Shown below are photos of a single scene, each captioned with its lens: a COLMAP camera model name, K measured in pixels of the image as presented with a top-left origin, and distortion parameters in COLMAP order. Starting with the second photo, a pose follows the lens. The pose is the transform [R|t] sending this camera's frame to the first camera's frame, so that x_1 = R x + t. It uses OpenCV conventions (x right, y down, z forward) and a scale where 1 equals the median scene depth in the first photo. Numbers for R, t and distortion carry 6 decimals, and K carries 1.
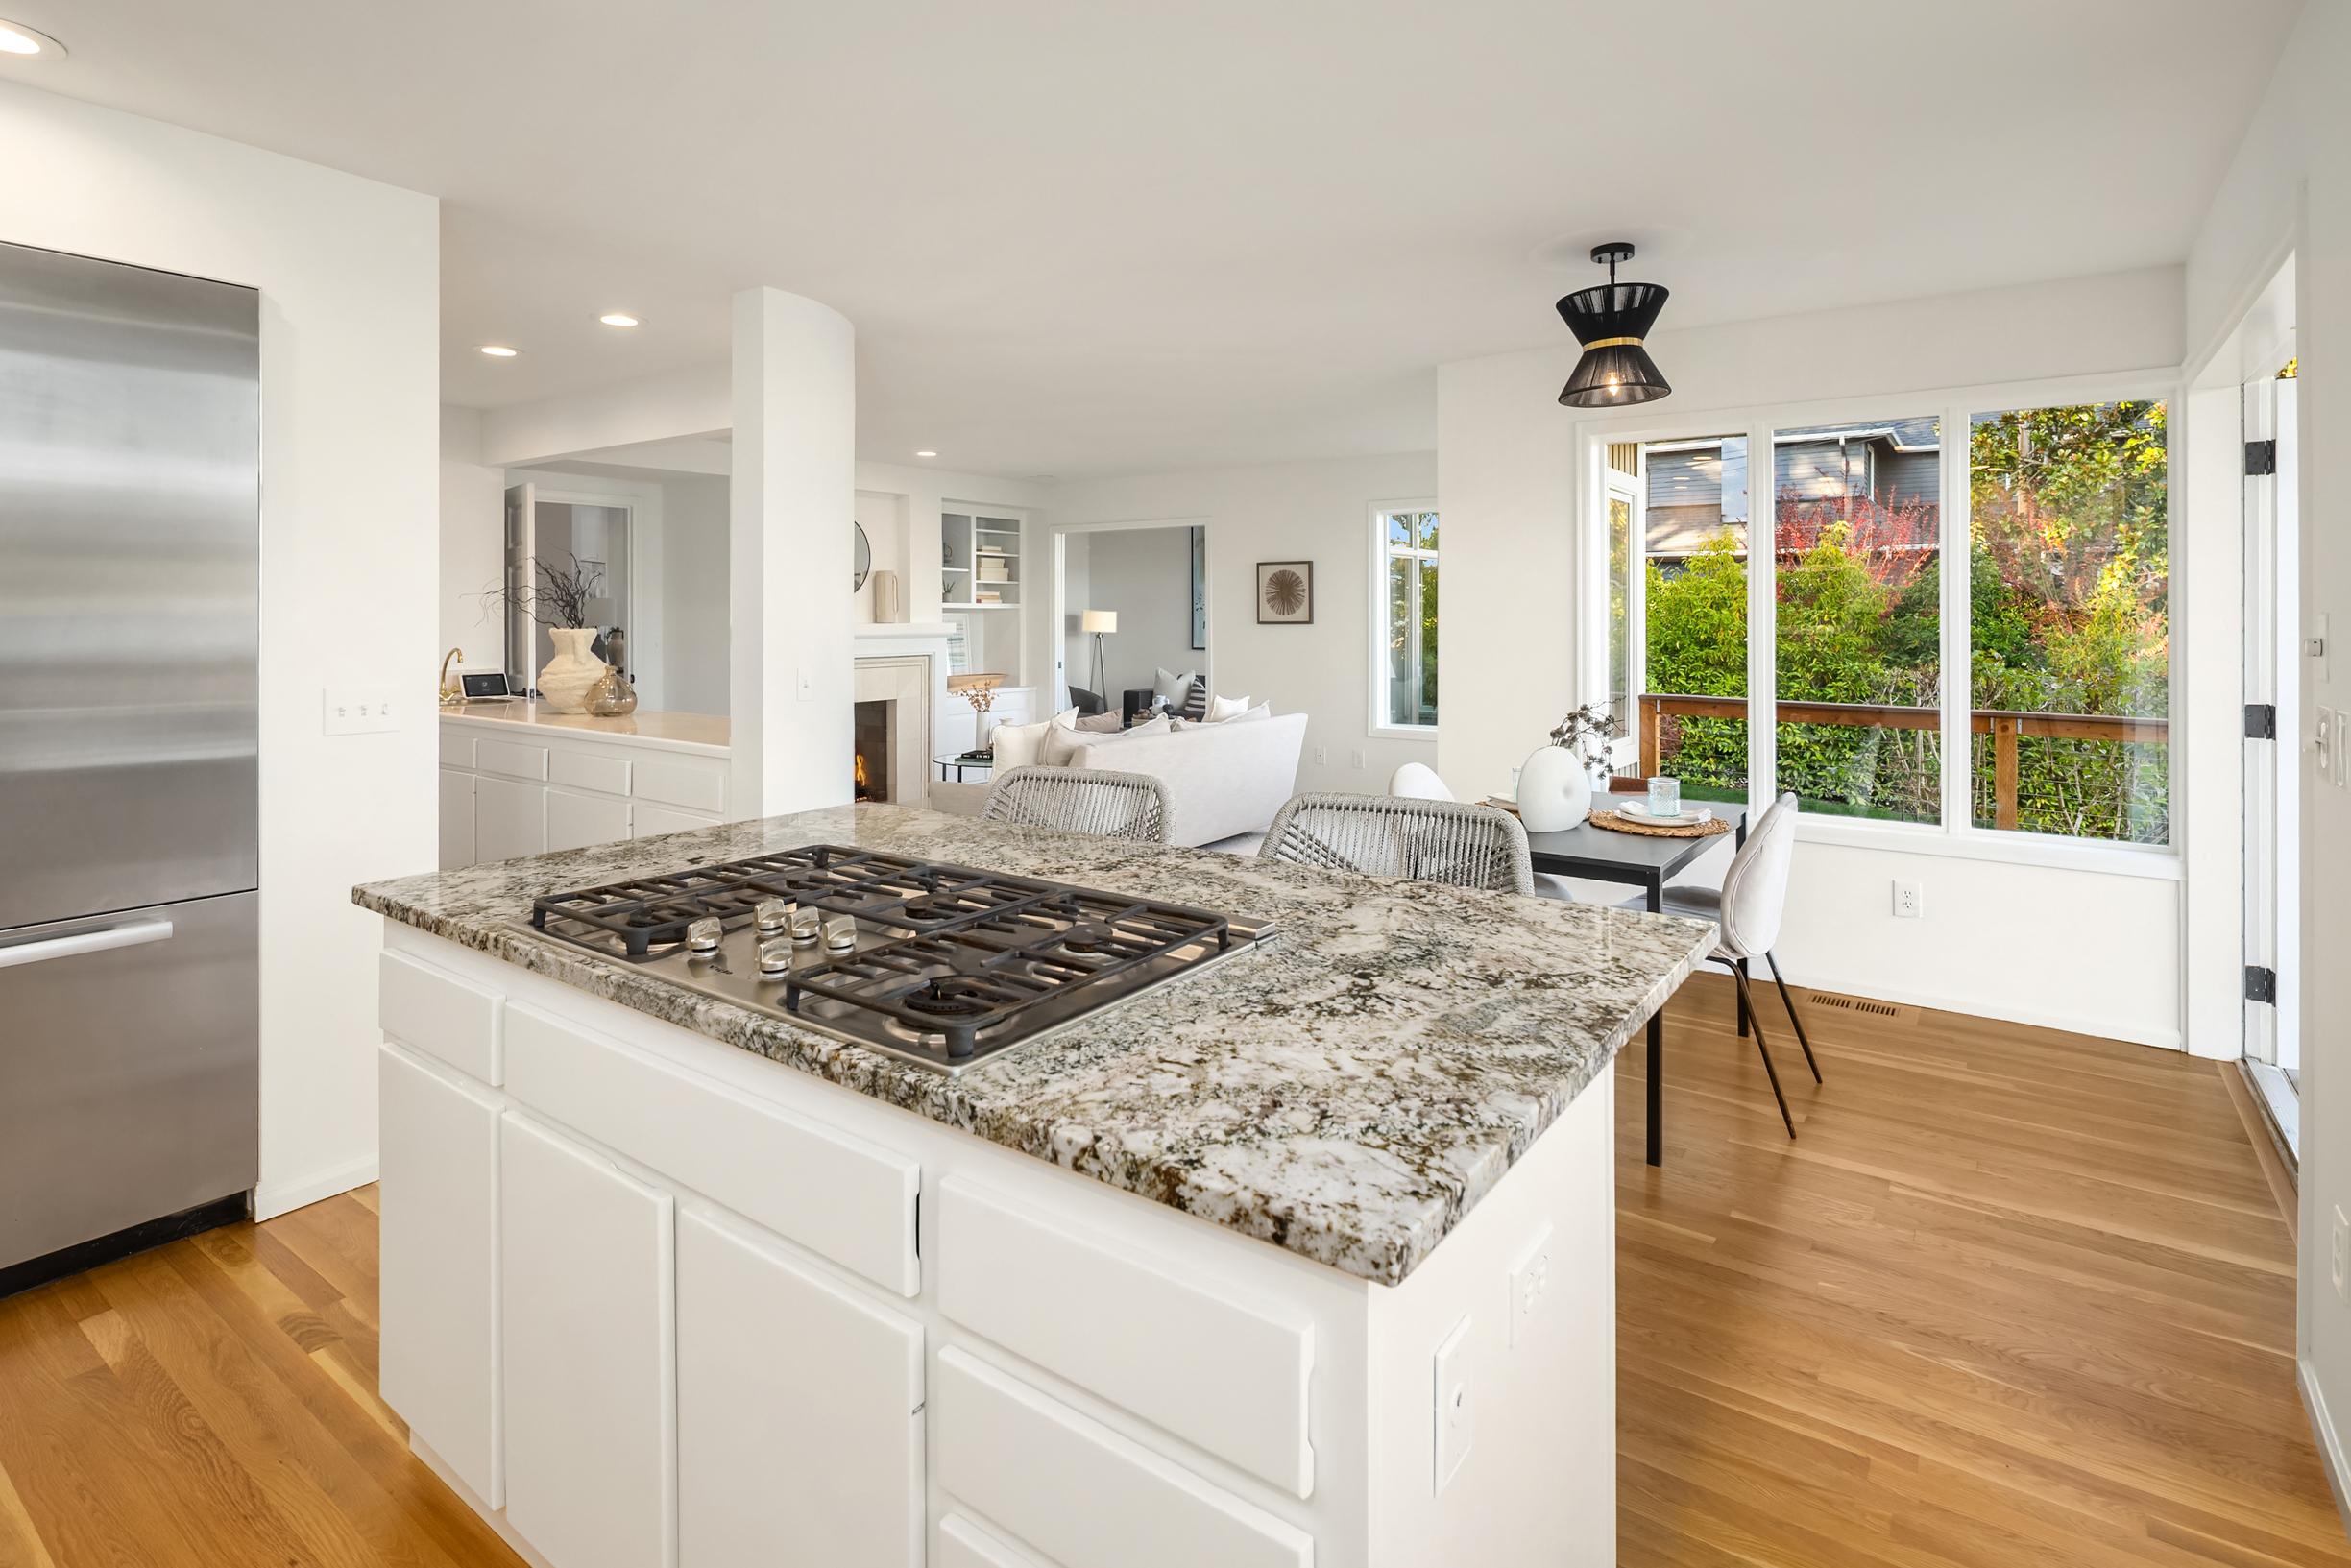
lens RADIAL K [[1173.6, 0, 1180.2], [0, 1173.6, 626.4], [0, 0, 1]] dist [0.002928, -0.000525]
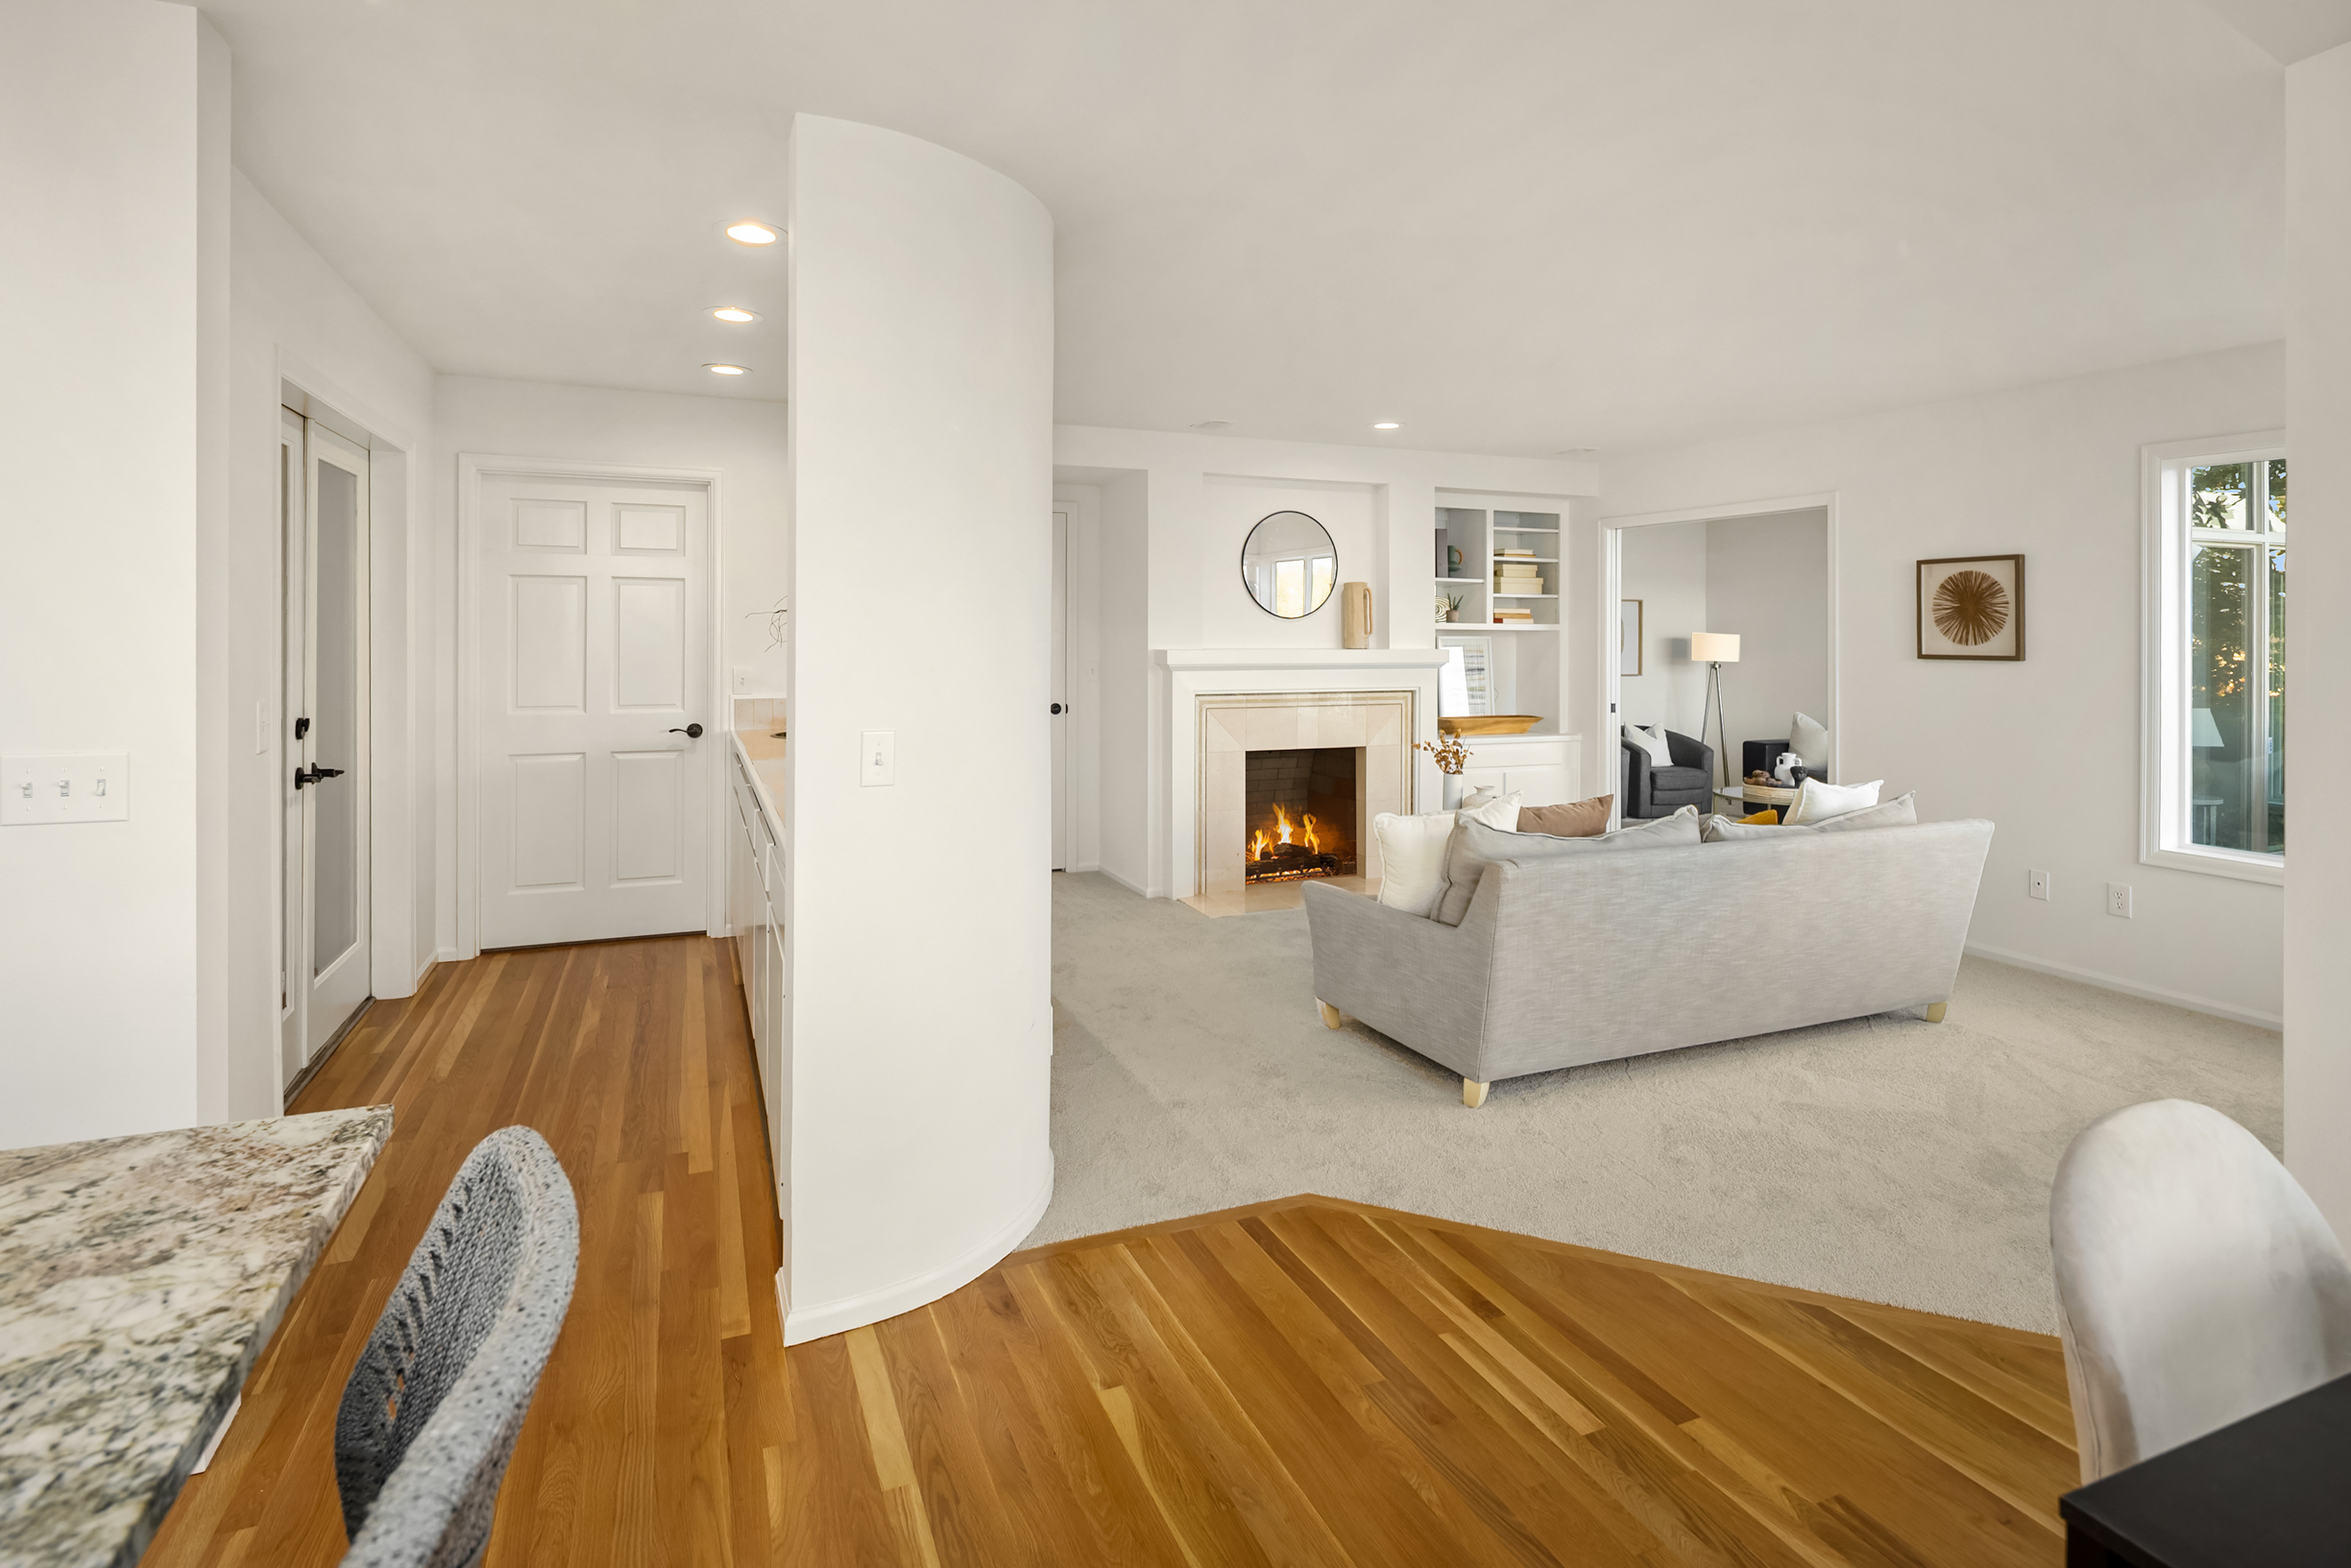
lens RADIAL K [[1173.6, 0, 1180.2], [0, 1173.6, 626.4], [0, 0, 1]] dist [0.002928, -0.000525]
pose [[0.848555, 0.004803, -0.529085, 0.062157], [-0.013146, 0.999842, -0.012006, -0.006350], [0.528943, 0.017143, 0.848484, 0.256663]]
